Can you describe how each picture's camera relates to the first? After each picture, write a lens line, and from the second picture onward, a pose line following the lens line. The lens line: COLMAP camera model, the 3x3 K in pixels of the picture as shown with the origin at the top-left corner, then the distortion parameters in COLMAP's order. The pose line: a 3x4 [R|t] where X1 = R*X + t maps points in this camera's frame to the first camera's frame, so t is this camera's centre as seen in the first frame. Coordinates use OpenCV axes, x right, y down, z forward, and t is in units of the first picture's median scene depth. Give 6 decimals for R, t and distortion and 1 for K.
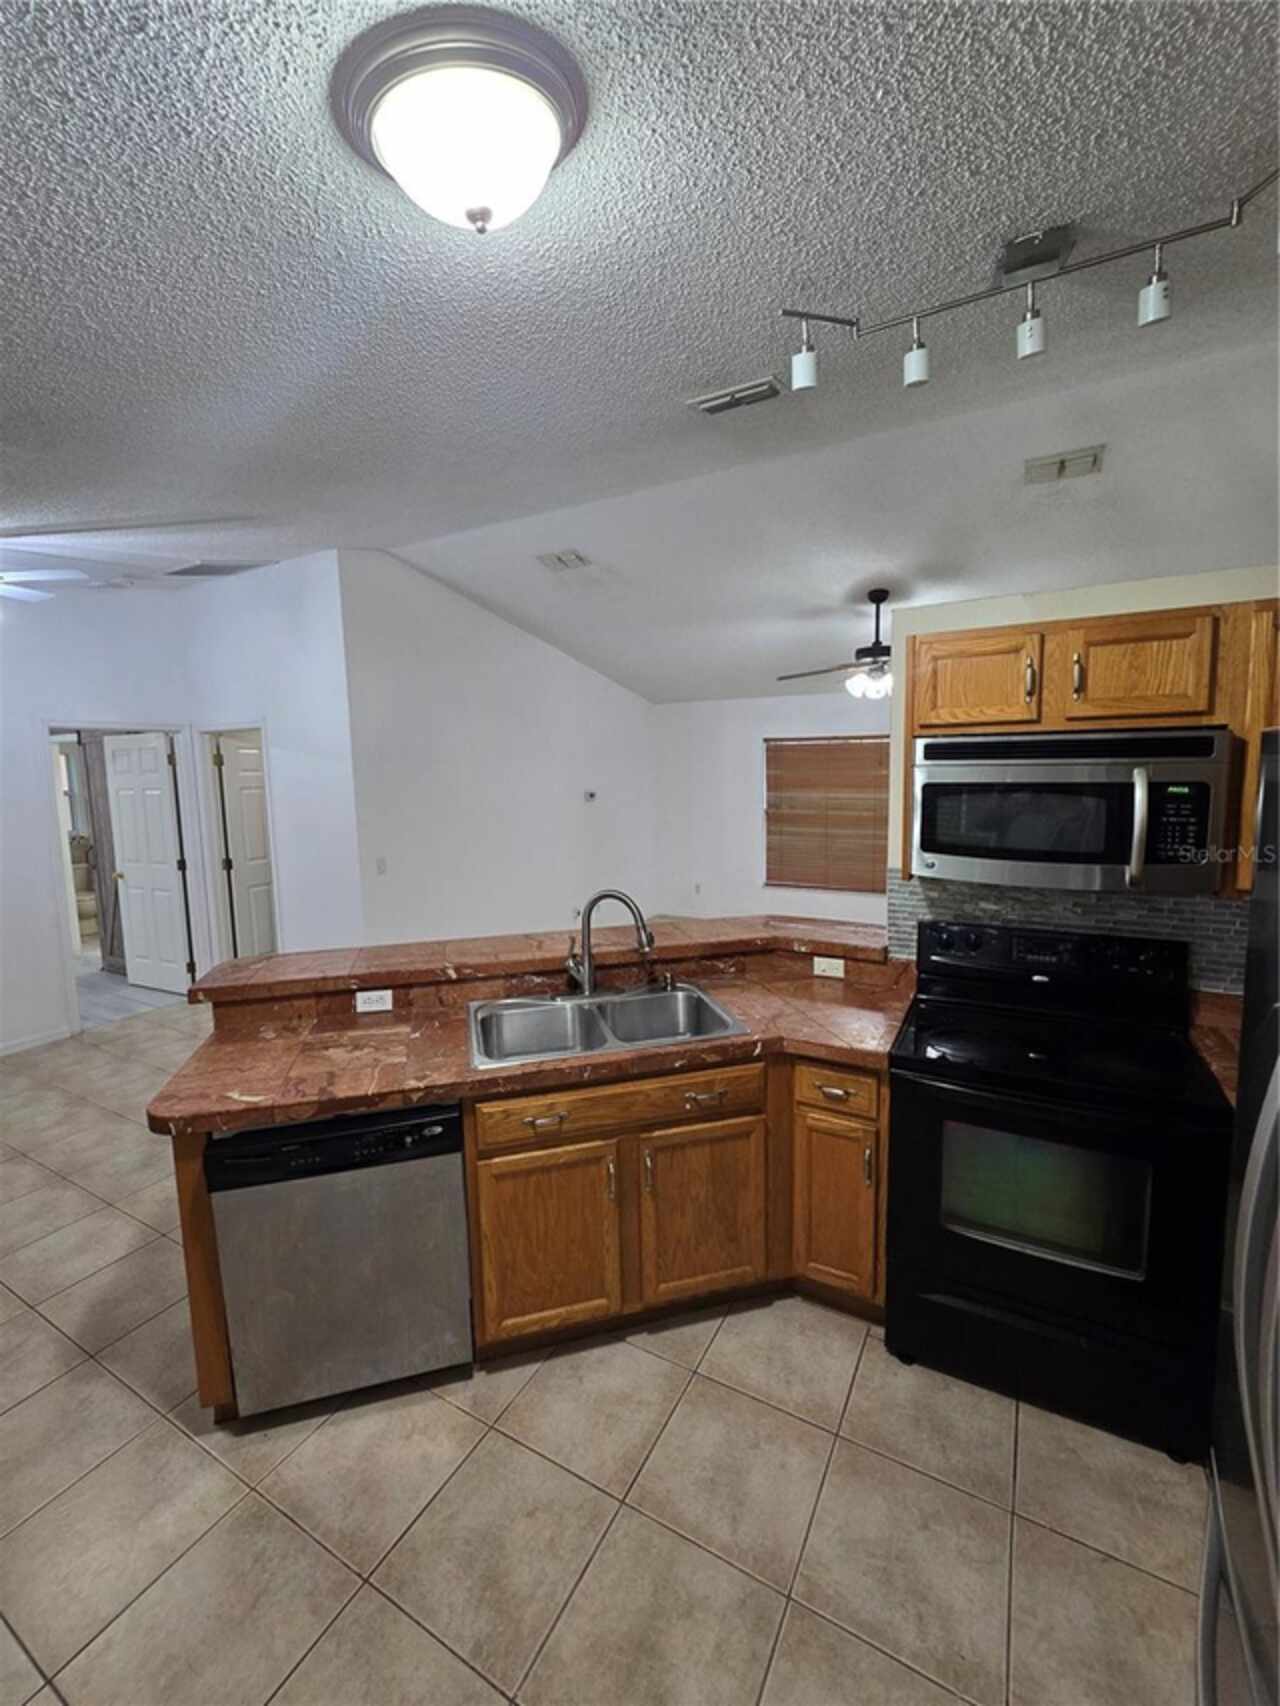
lens RADIAL K [[700.4, 0, 638.8], [0, 700.4, 846.4], [0, 0, 1]] dist [-0.002490, 0.001273]
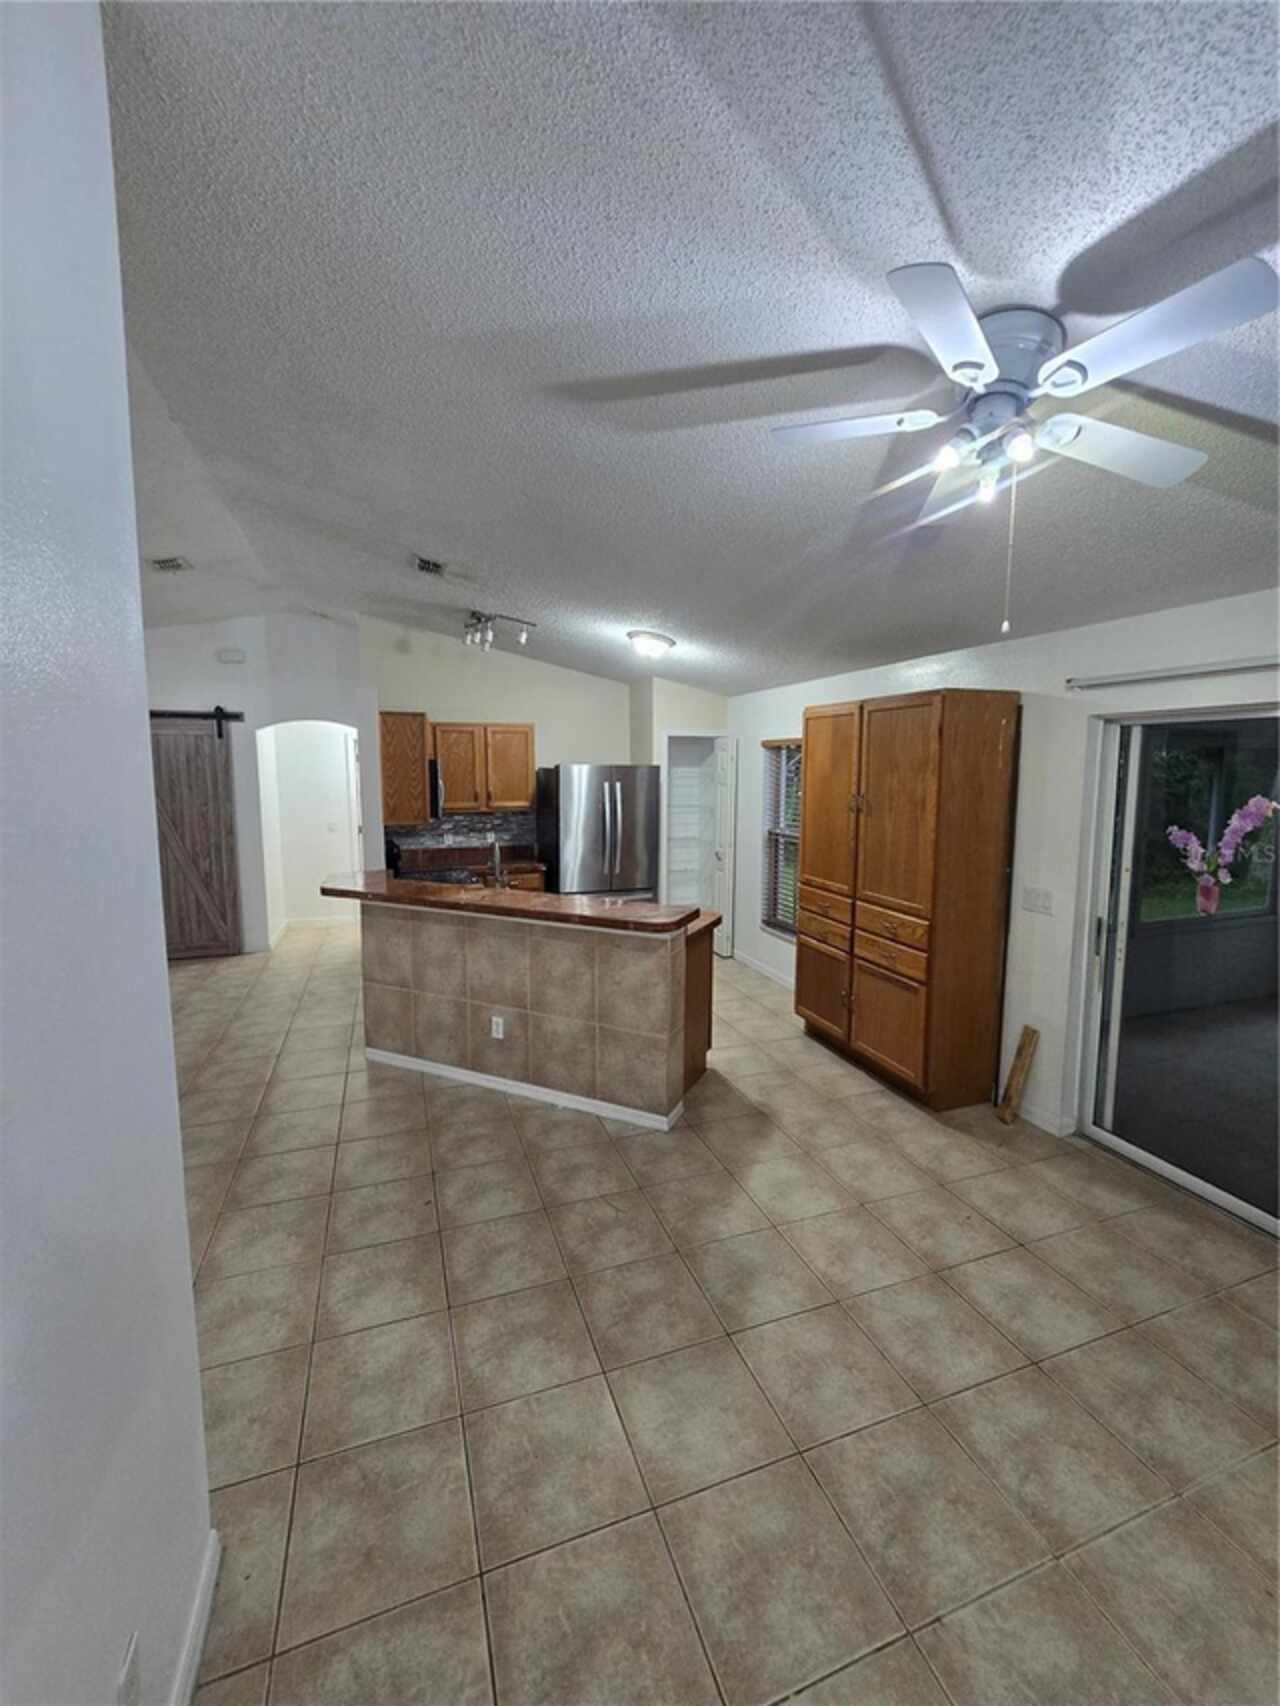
lens RADIAL K [[700.4, 0, 650.4], [0, 700.4, 846.4], [0, 0, 1]] dist [-0.002490, 0.001273]
pose [[-0.764067, -0.057681, 0.642553, -1.437300], [0.085152, 0.978264, 0.189073, -0.220238], [-0.639493, 0.199179, -0.742547, 2.033975]]
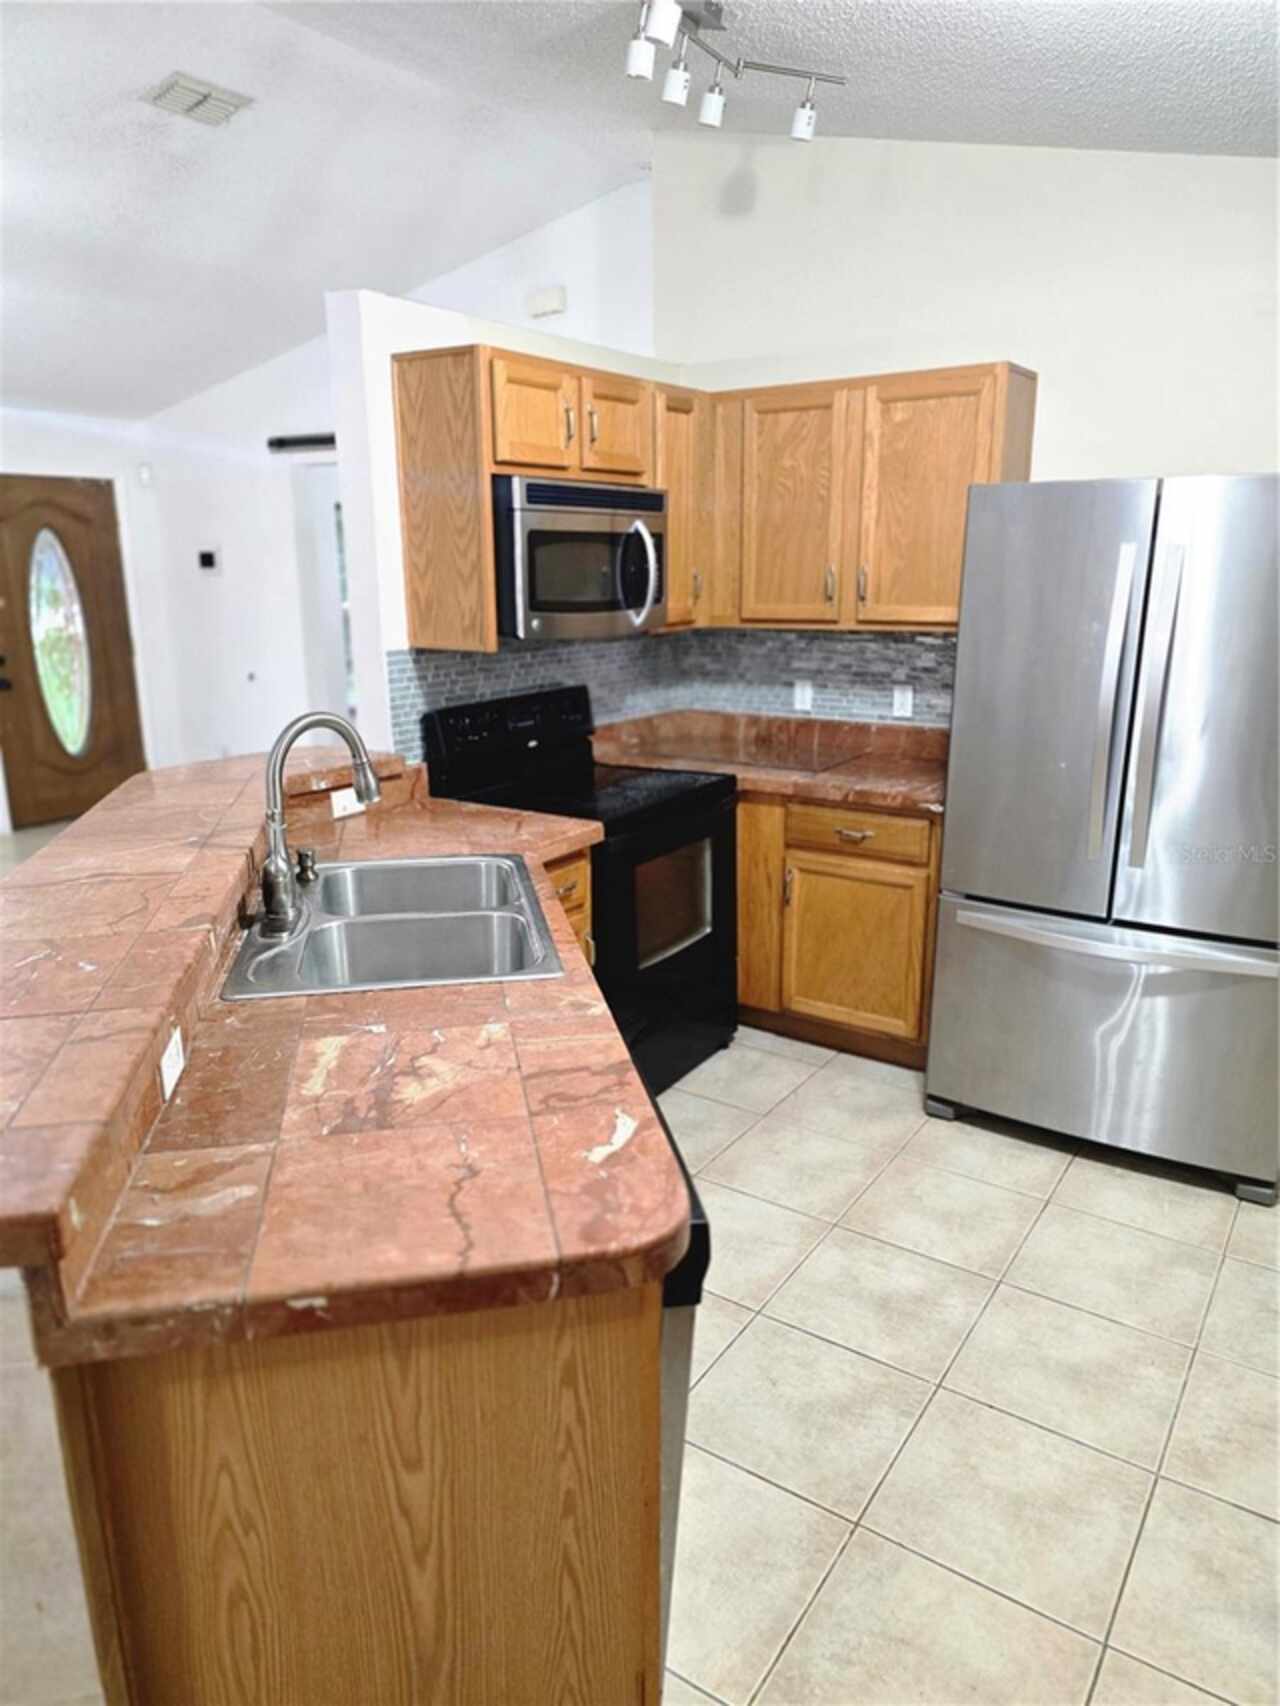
lens RADIAL K [[1155.4, 0, 636.4], [0, 1155.4, 860.9], [0, 0, 1]] dist [0.060873, -0.055052]
pose [[0.073294, -0.237804, 0.968544, -0.955899], [0.118345, 0.966368, 0.228314, -0.005016], [-0.990264, 0.097888, 0.098972, 0.657918]]
